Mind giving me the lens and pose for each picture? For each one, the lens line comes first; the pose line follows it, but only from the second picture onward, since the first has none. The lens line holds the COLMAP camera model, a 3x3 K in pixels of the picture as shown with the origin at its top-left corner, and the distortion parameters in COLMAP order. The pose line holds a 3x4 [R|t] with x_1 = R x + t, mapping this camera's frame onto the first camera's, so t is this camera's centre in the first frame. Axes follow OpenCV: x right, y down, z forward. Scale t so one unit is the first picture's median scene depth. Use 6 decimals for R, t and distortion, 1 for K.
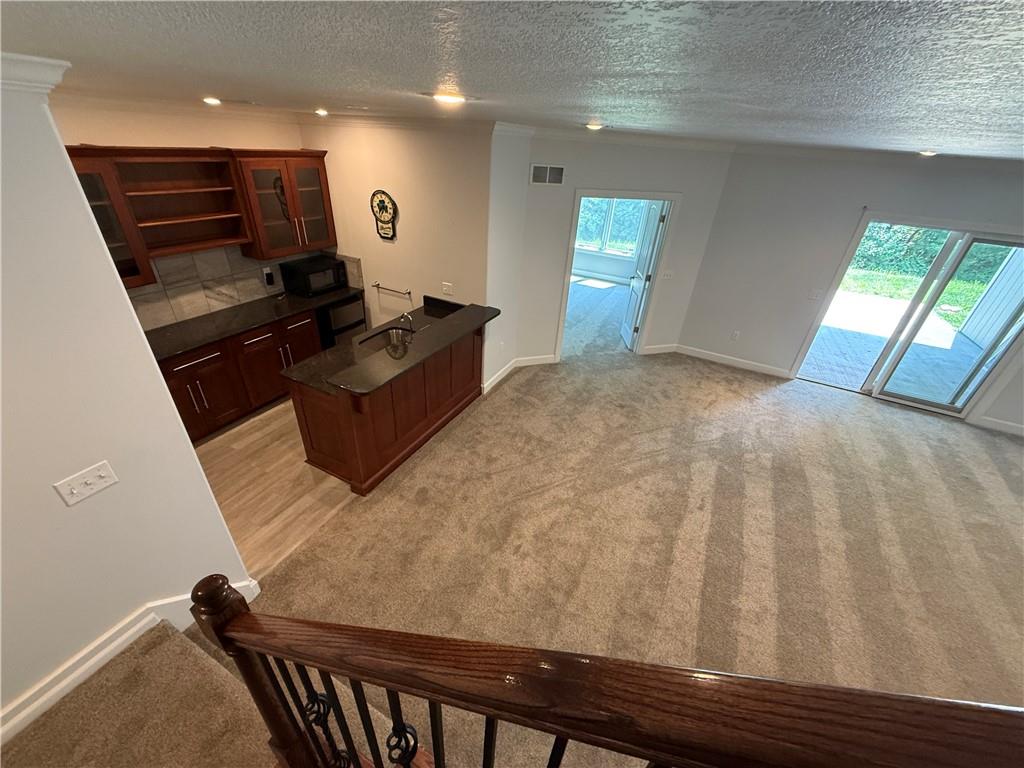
lens RADIAL K [[408.6, 0, 512.9], [0, 408.6, 384.1], [0, 0, 1]] dist [0.000959, -0.000228]
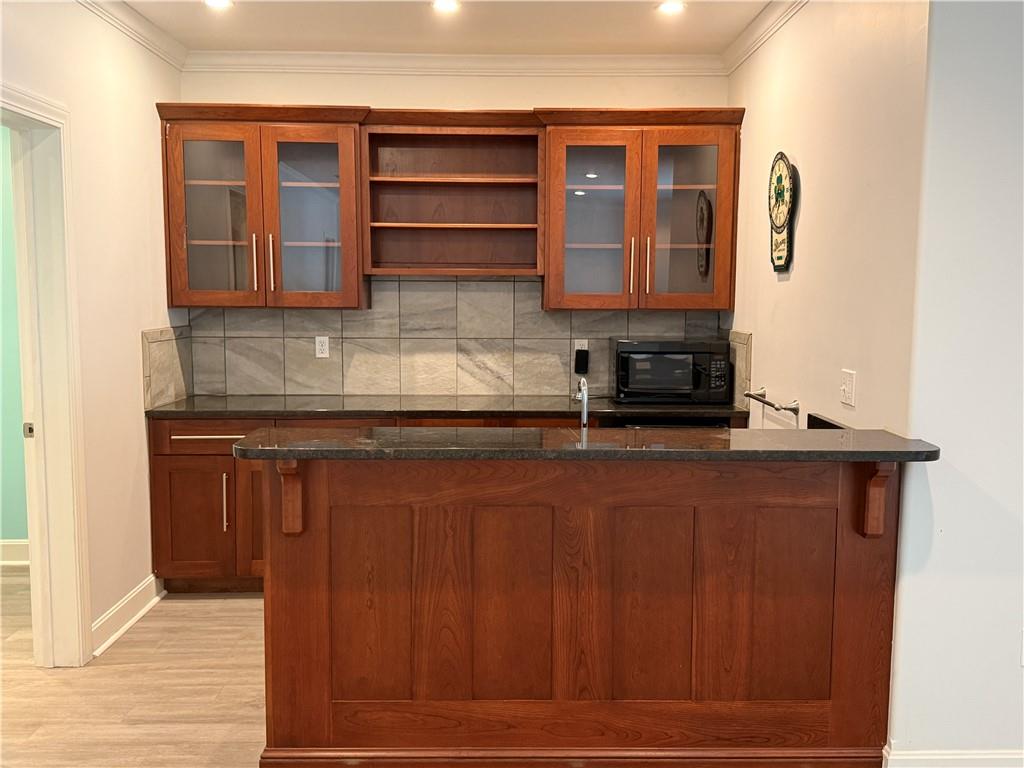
lens RADIAL K [[952.7, 0, 511.0], [0, 952.7, 384.3], [0, 0, 1]] dist [0.096699, 0.000000]
pose [[0.466172, 0.033172, -0.884072, 0.390752], [-0.431528, 0.880884, -0.194493, 0.025477], [0.772313, 0.472169, 0.424958, 0.485252]]
